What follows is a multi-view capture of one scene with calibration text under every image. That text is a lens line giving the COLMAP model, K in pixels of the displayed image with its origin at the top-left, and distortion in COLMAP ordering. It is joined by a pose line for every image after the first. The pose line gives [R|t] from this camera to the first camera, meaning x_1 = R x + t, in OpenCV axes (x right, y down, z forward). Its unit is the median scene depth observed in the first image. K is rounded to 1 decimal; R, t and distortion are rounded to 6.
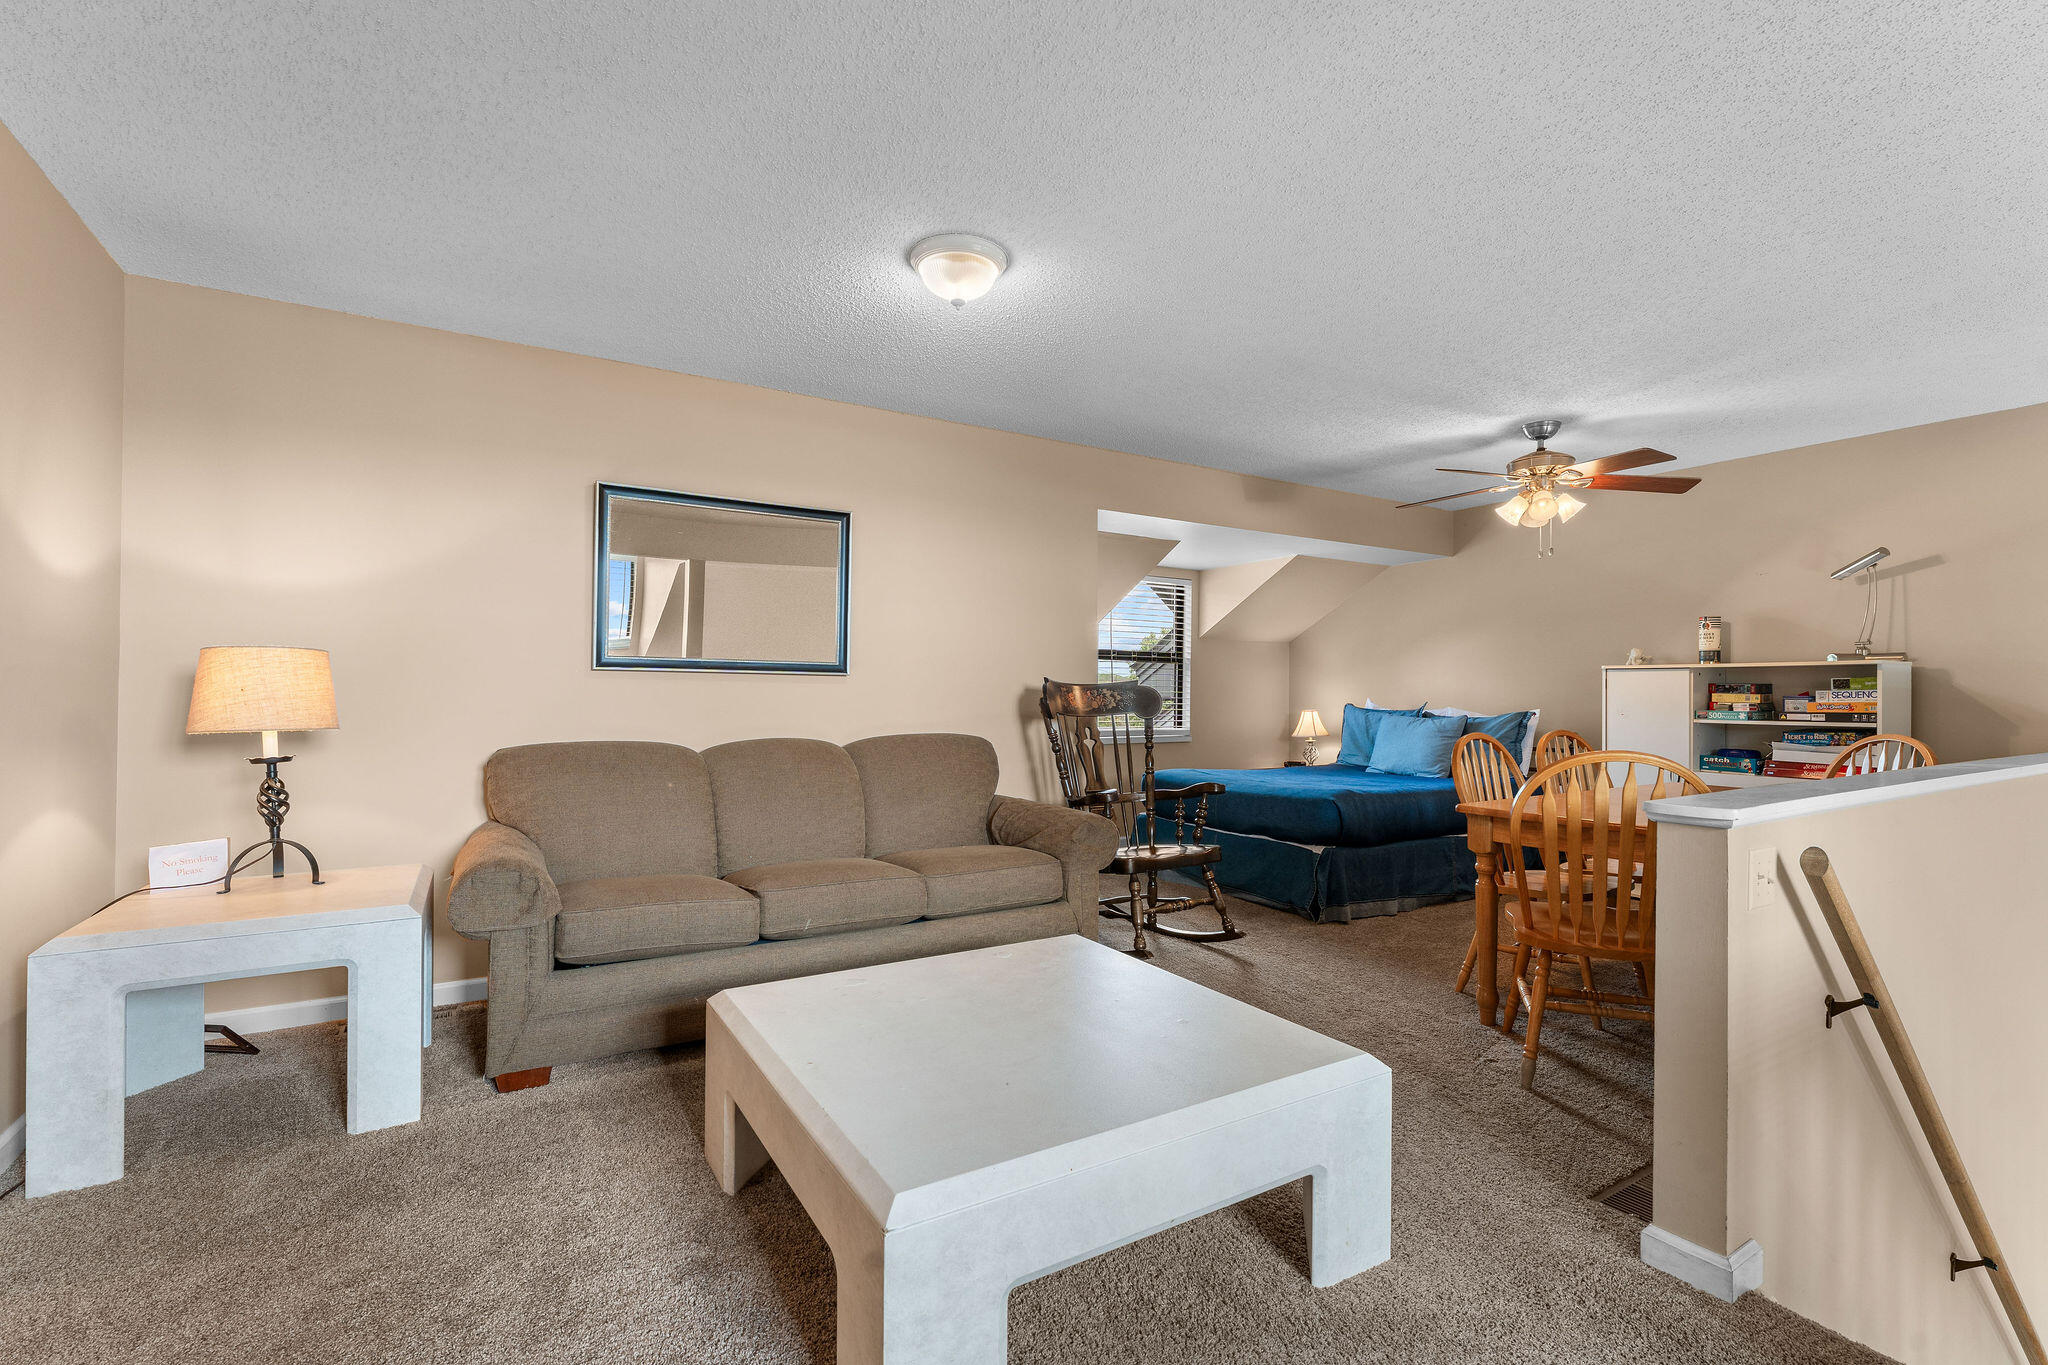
lens RADIAL K [[903.0, 0, 1016.7], [0, 903.0, 686.9], [0, 0, 1]] dist [-0.001764, -0.000405]
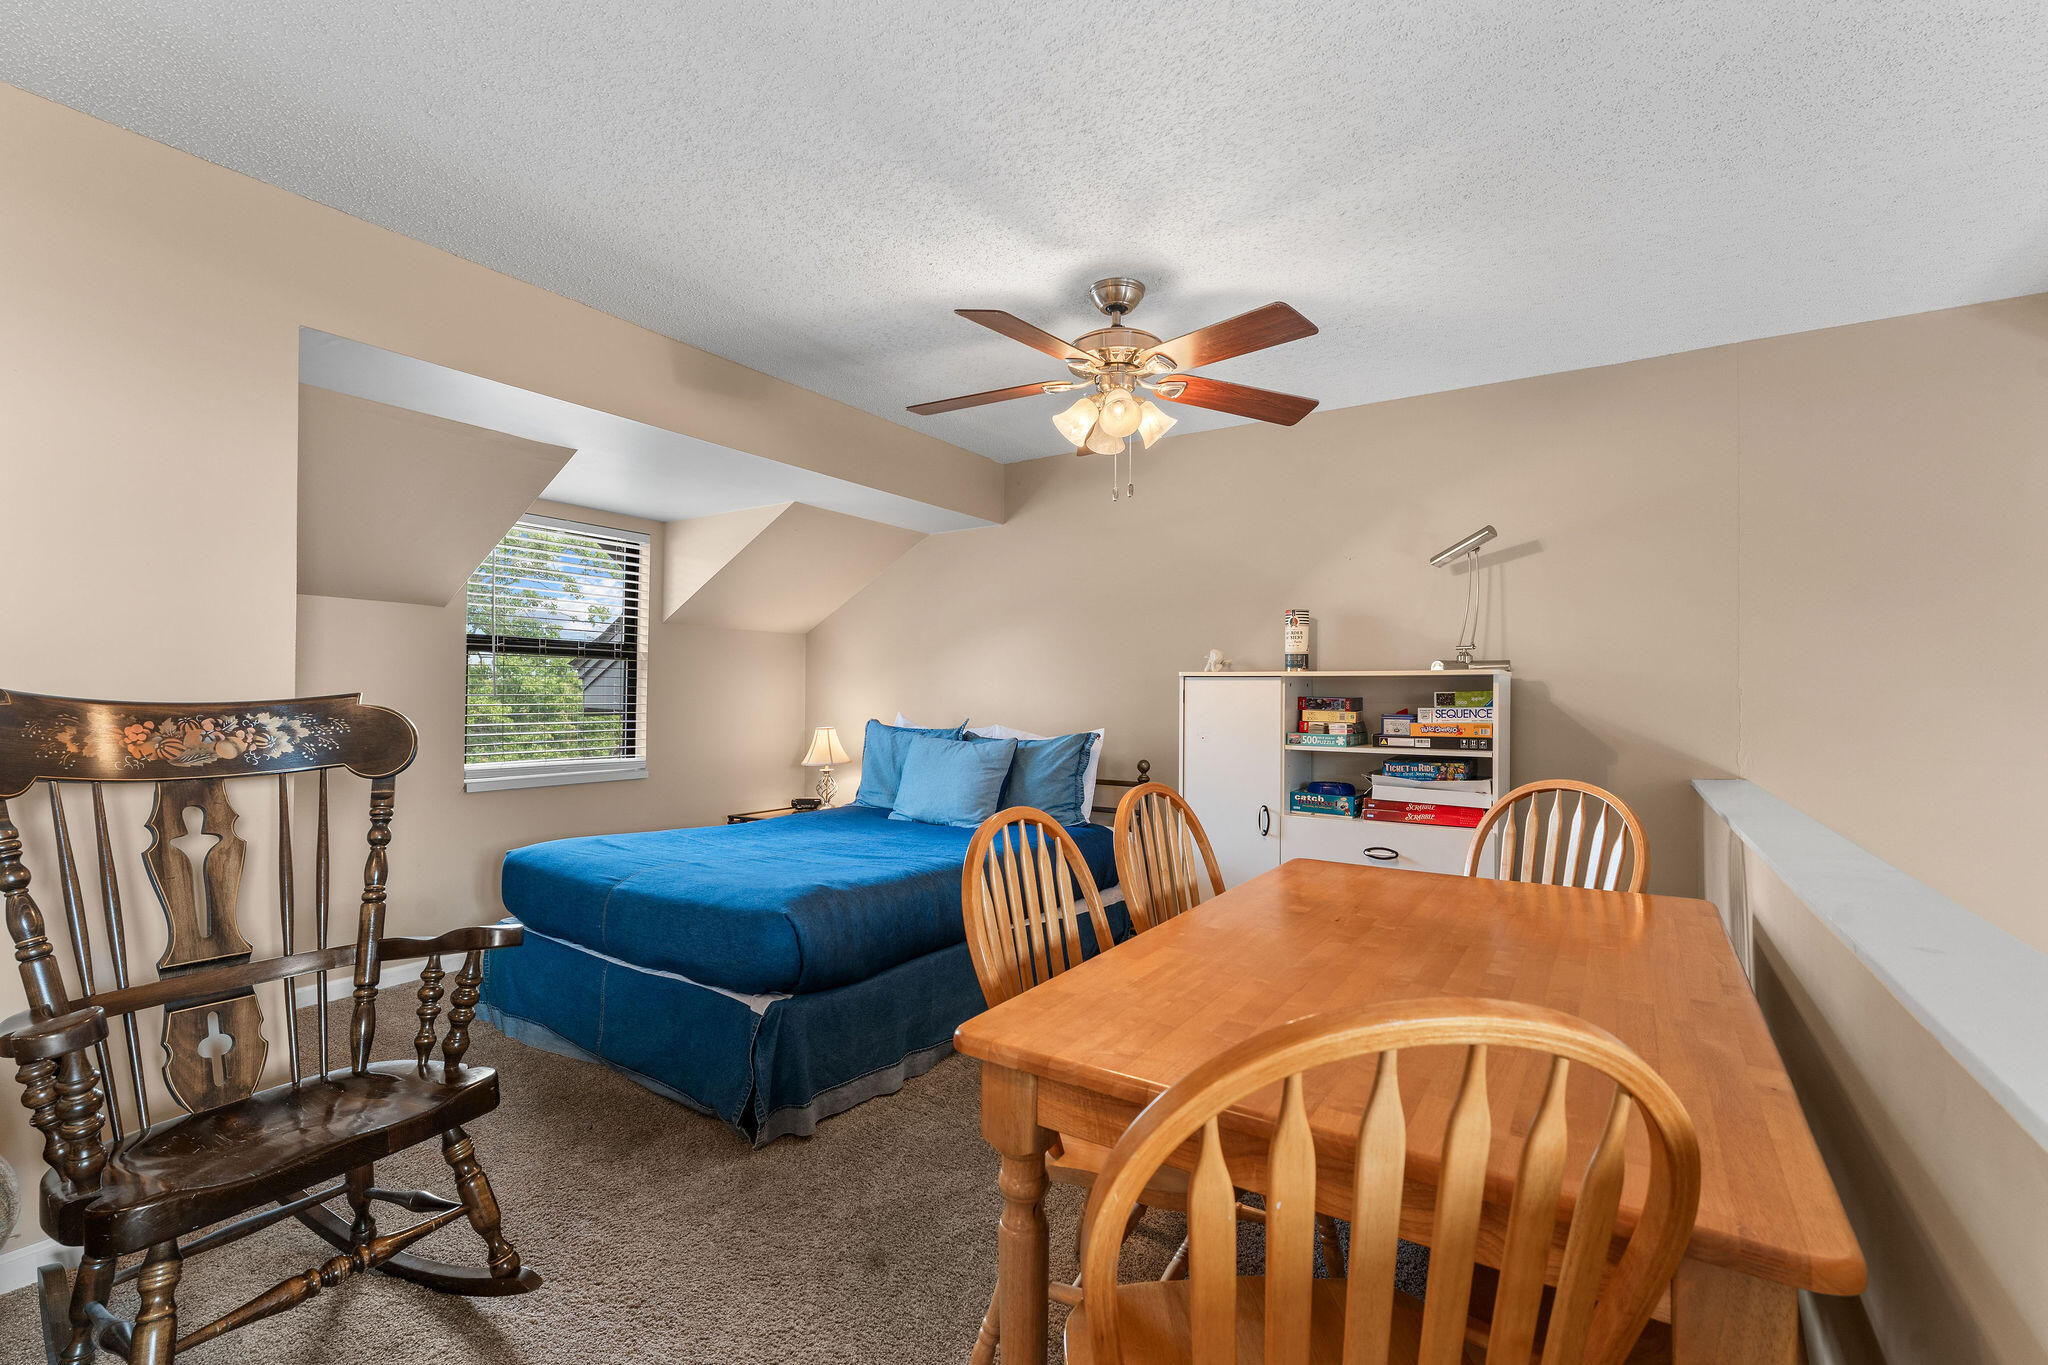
lens RADIAL K [[903.0, 0, 1016.7], [0, 903.0, 686.9], [0, 0, 1]] dist [-0.001764, -0.000405]
pose [[0.902267, 0.003743, 0.431161, 0.223605], [-0.004487, 0.999990, 0.000708, -0.011941], [-0.431154, -0.002573, 0.902275, 0.416205]]
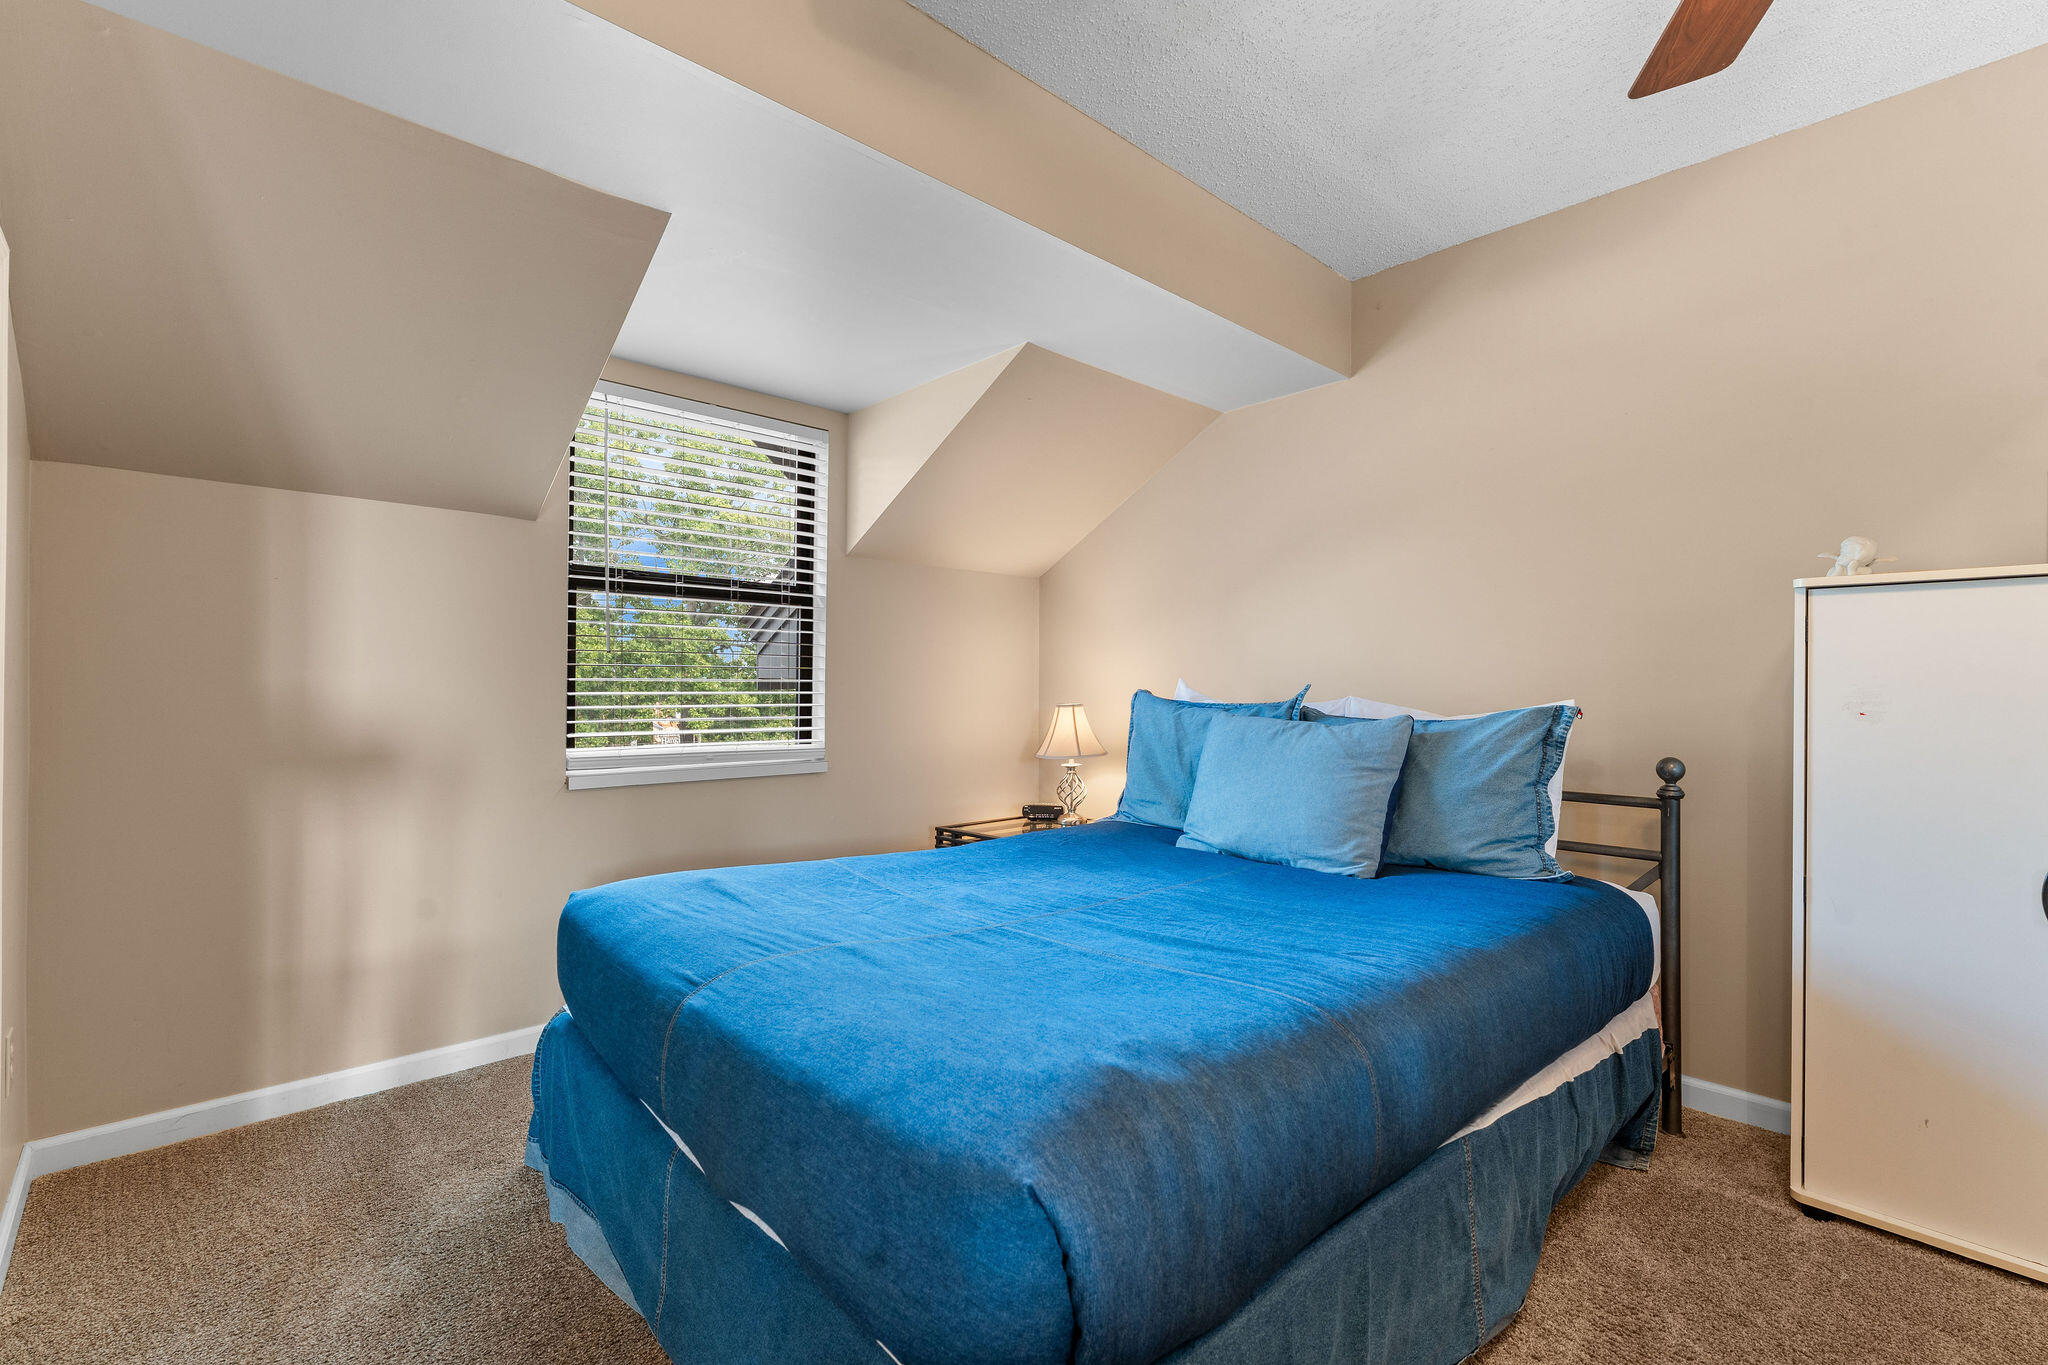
lens RADIAL K [[903.0, 0, 1016.7], [0, 903.0, 686.9], [0, 0, 1]] dist [-0.001764, -0.000405]
pose [[0.979383, -0.002410, 0.201996, 0.288075], [0.000819, 0.999968, 0.007957, 0.018084], [-0.202009, -0.007628, 0.979354, 0.761055]]
